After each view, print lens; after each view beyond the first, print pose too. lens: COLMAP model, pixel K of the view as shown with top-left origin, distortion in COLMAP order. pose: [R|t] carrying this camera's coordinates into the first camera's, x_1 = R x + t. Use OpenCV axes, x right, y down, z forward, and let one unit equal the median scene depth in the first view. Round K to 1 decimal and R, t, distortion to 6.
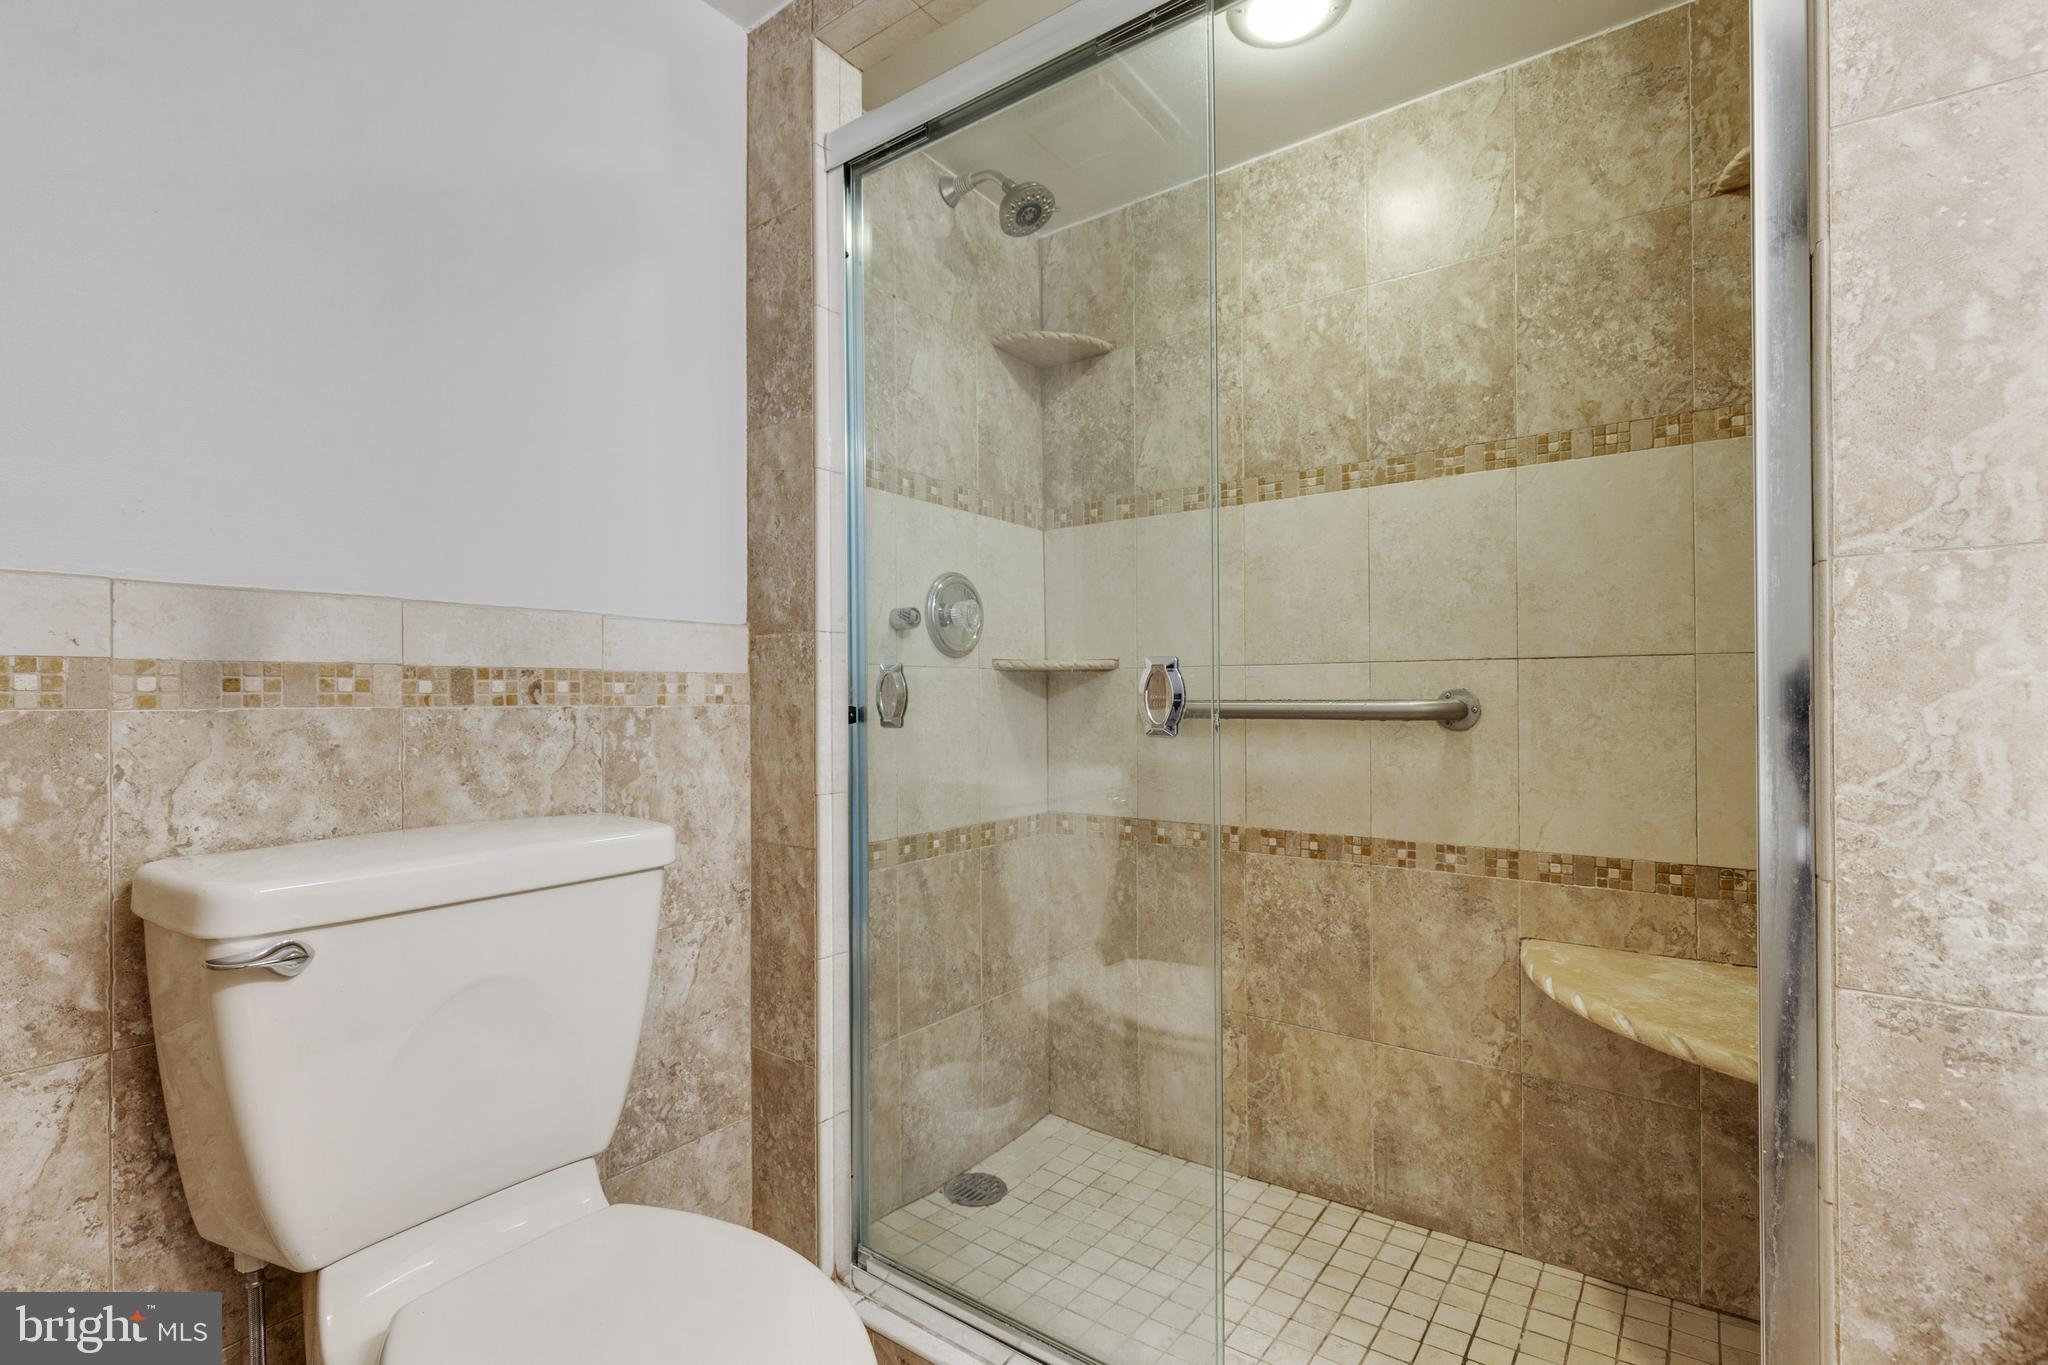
lens RADIAL K [[928.8, 0, 1021.0], [0, 928.8, 692.5], [0, 0, 1]] dist [0.002290, -0.001702]
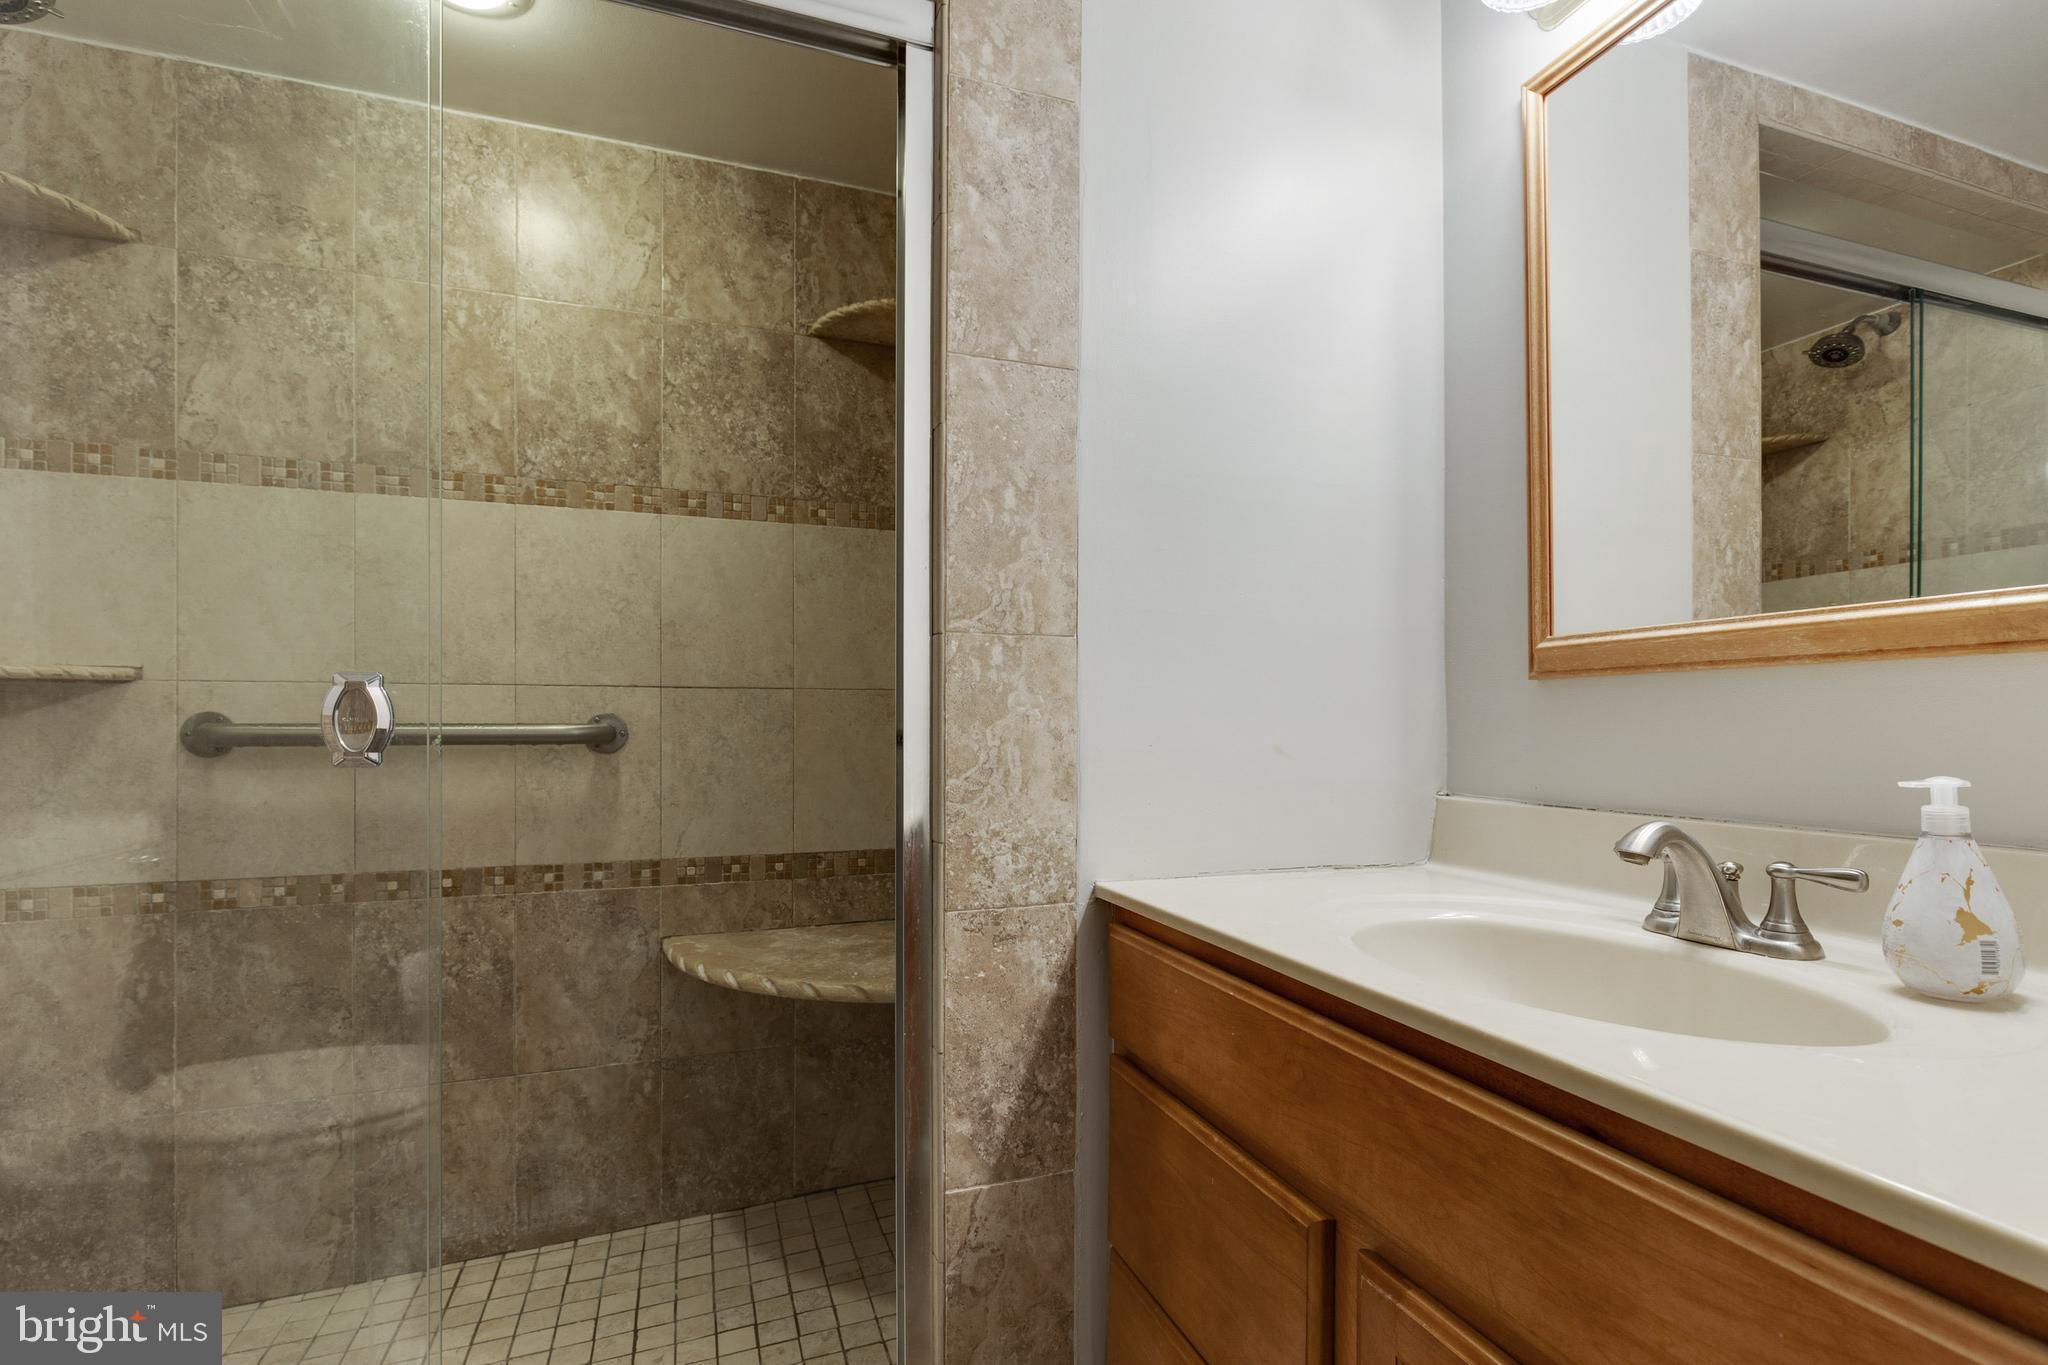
lens RADIAL K [[928.8, 0, 1036.7], [0, 928.8, 719.4], [0, 0, 1]] dist [0.002290, -0.001702]
pose [[0.558141, 0.005937, 0.829725, -0.131713], [-0.008485, 0.999963, -0.001447, 0.000163], [-0.829702, -0.006233, 0.558171, 0.007962]]
